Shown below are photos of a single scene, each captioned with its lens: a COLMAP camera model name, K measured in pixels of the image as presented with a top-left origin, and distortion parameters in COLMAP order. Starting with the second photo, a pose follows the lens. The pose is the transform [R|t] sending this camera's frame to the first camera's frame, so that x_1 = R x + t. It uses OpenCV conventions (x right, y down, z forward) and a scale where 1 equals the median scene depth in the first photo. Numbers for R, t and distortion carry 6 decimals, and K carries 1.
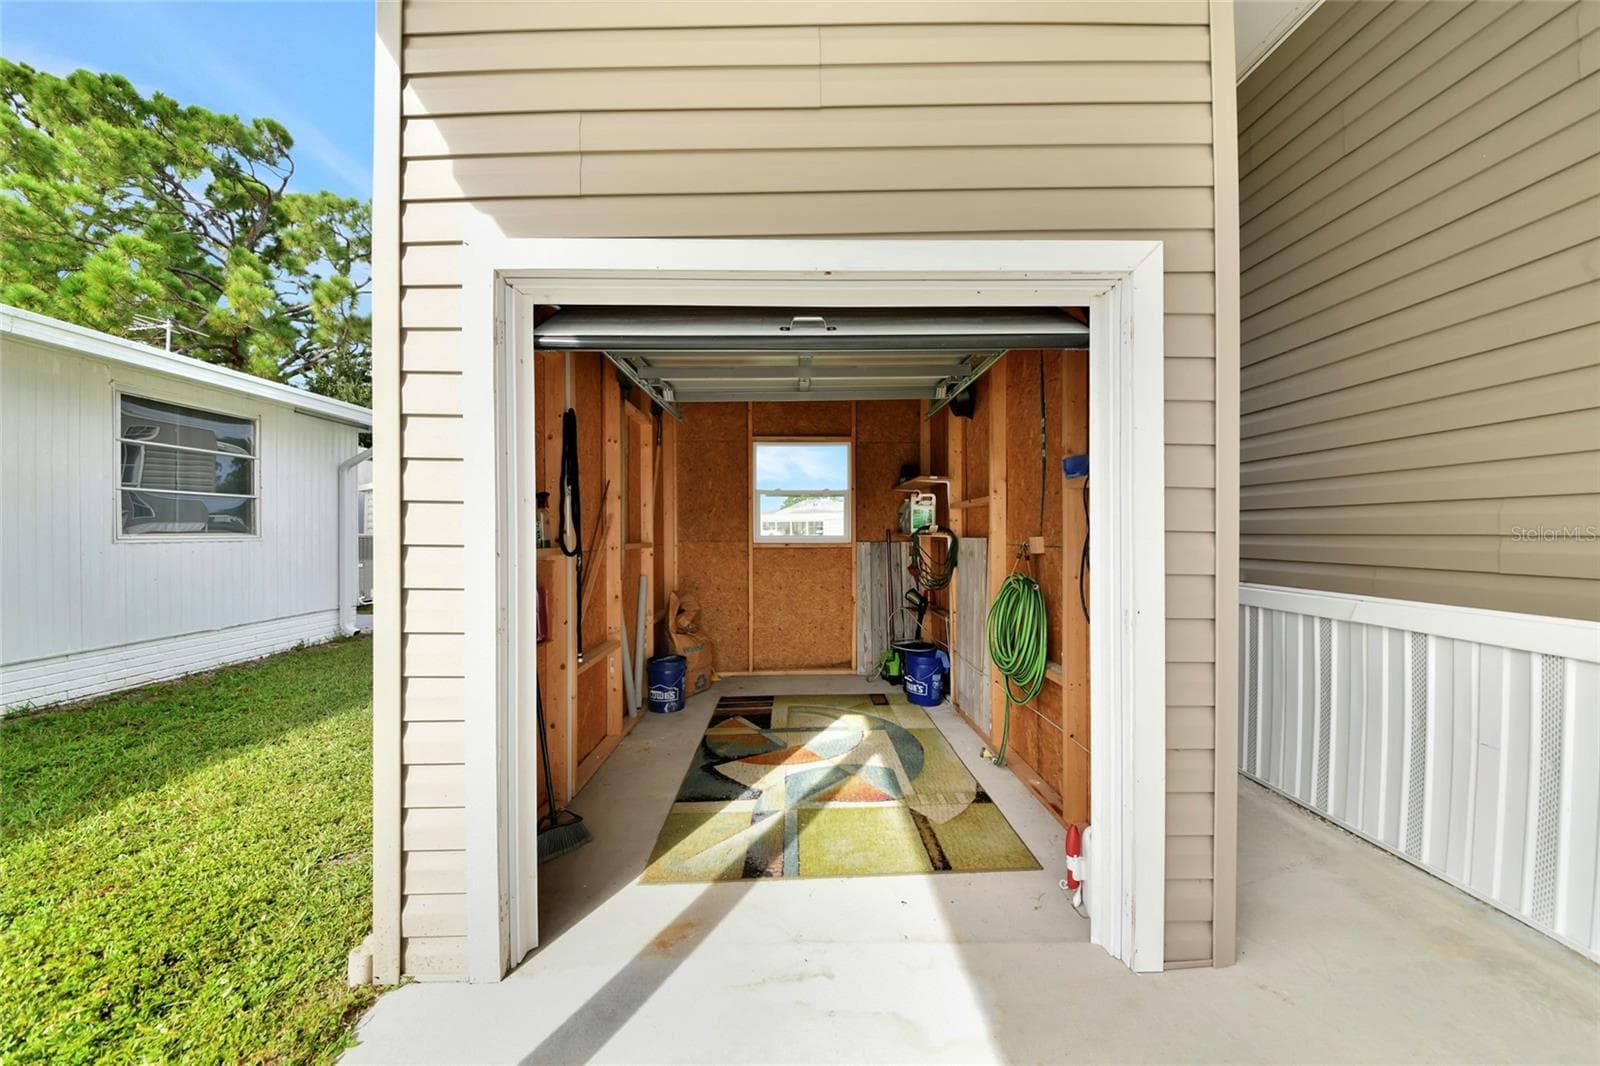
lens RADIAL K [[650.7, 0, 800.0], [0, 650.7, 533.0], [0, 0, 1]] dist [-0.030135, 0.000320]
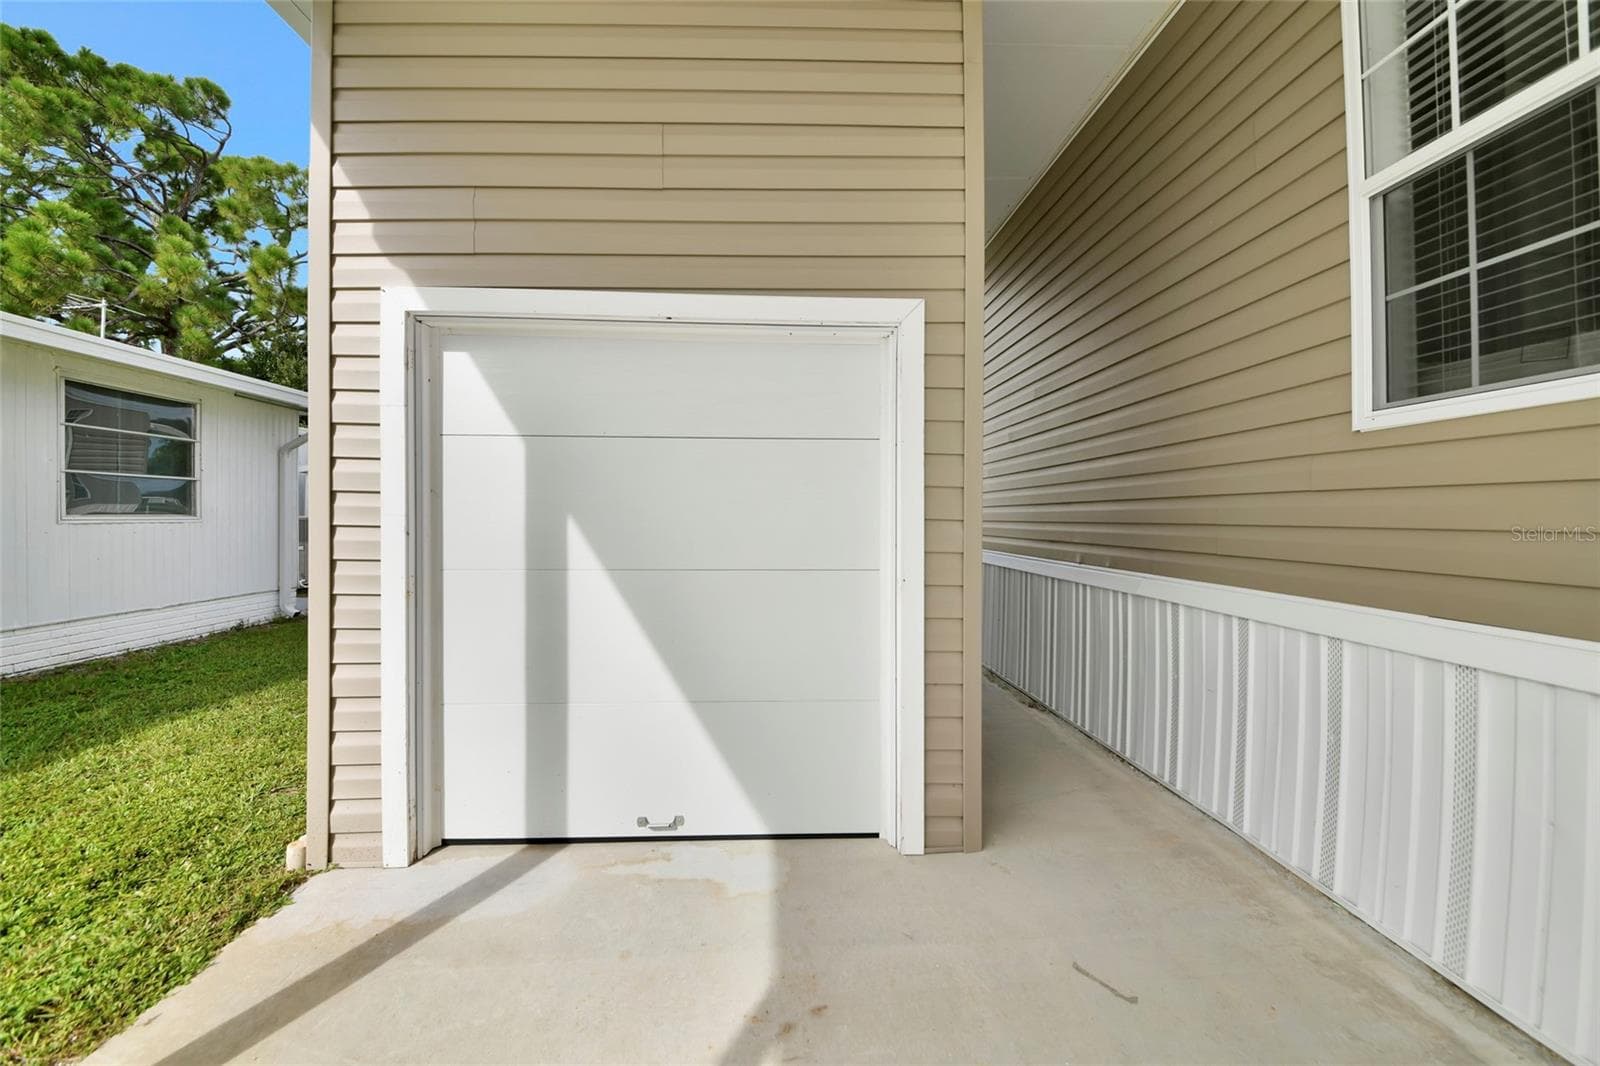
lens RADIAL K [[681.2, 0, 795.0], [0, 681.2, 522.7], [0, 0, 1]] dist [-0.028088, 0.000360]
pose [[0.999416, 0.006884, 0.033475, 0.081293], [-0.007082, 0.999958, 0.005801, -0.000386], [-0.033434, -0.006035, 0.999423, -0.115926]]
